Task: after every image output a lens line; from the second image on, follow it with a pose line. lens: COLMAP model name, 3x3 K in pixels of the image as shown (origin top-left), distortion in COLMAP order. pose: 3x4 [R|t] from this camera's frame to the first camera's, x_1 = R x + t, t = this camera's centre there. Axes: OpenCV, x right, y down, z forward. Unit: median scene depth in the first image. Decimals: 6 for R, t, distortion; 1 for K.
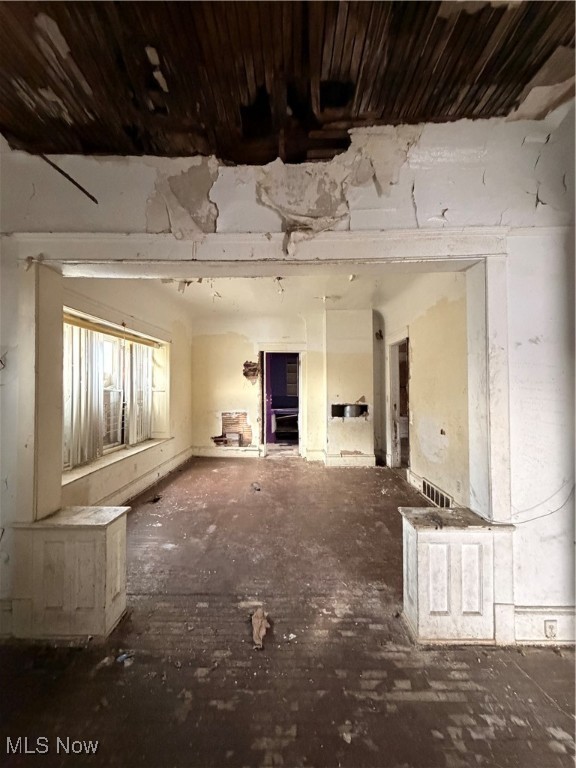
lens RADIAL K [[307.0, 0, 285.2], [0, 307.0, 383.7], [0, 0, 1]] dist [0.001022, -0.000422]
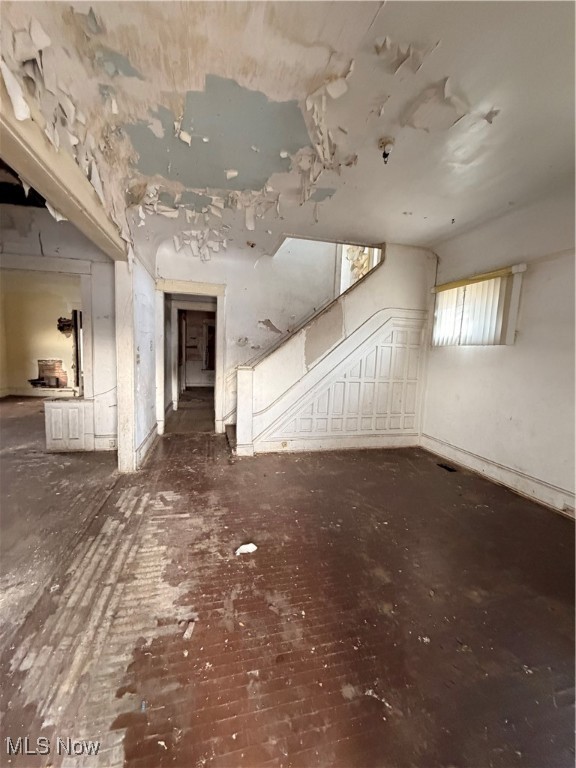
lens RADIAL K [[307.0, 0, 289.8], [0, 307.0, 384.1], [0, 0, 1]] dist [0.001022, -0.000422]
pose [[0.962044, 0.013372, 0.272568, 0.412761], [-0.046128, 0.992395, 0.114127, 0.006524], [-0.268969, -0.122368, 0.955344, -0.416074]]
